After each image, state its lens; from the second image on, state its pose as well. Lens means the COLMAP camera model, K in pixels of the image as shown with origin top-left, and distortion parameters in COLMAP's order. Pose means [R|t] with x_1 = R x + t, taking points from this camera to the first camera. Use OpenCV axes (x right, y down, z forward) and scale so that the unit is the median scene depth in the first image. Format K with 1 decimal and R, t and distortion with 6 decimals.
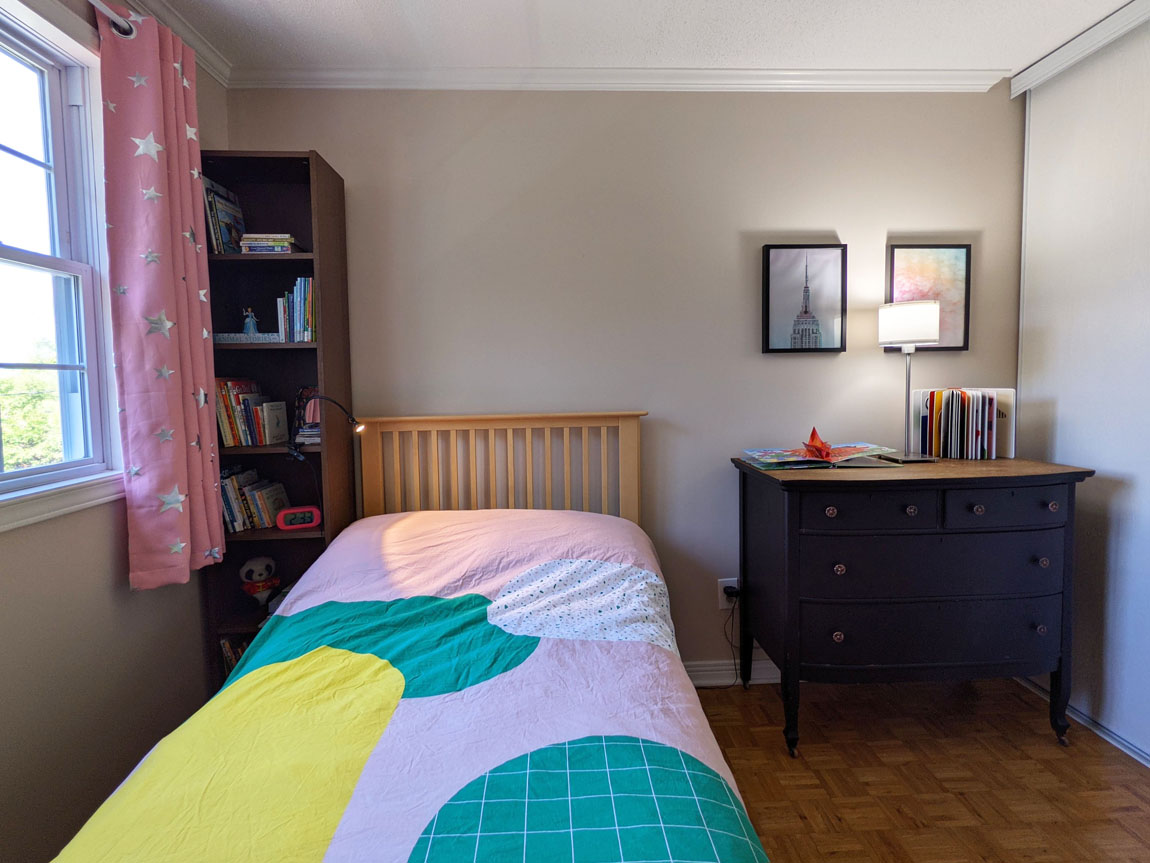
lens RADIAL K [[577.5, 0, 573.4], [0, 577.5, 409.3], [0, 0, 1]] dist [-0.005352, -0.000119]
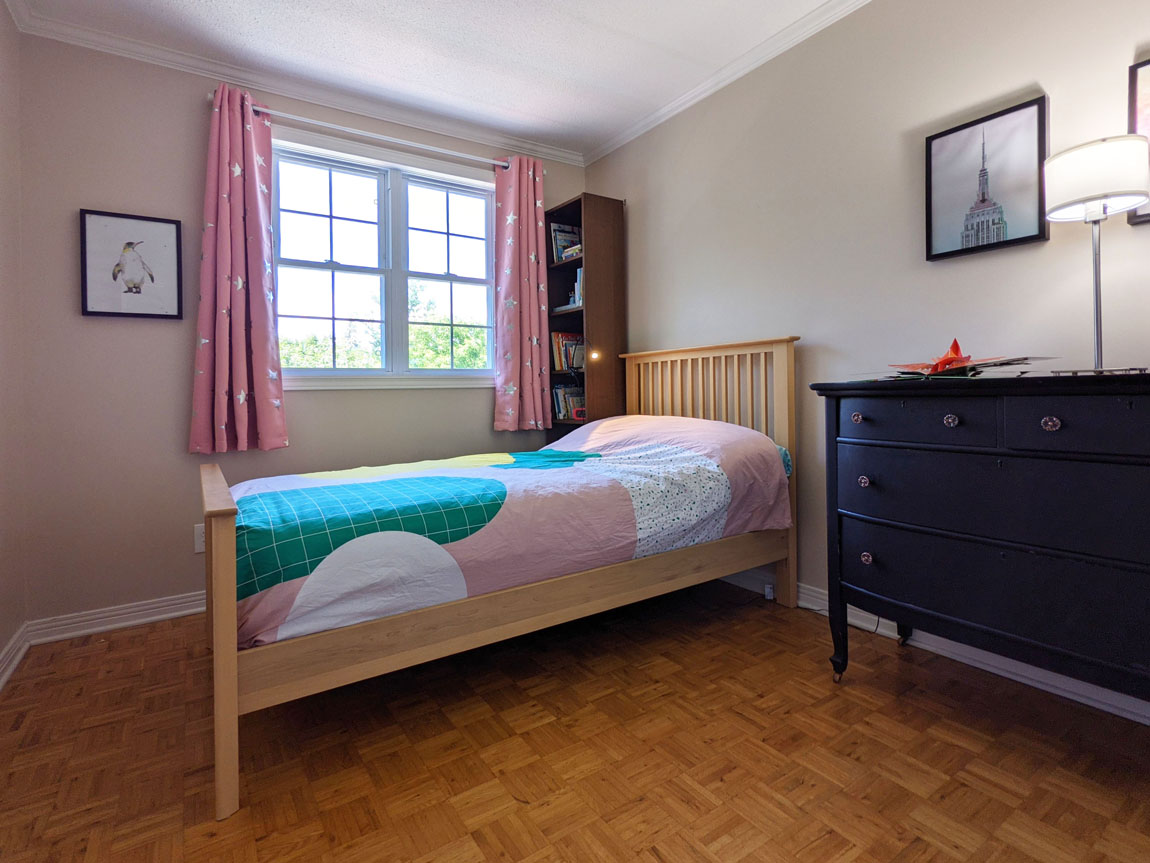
lens RADIAL K [[576.7, 0, 576.1], [0, 576.7, 386.5], [0, 0, 1]] dist [0.003195, 0.001684]
pose [[0.519179, -0.003825, -0.854657, 0.952110], [-0.034548, 0.999079, -0.025458, 0.157668], [0.853967, 0.042744, 0.518568, 0.124133]]
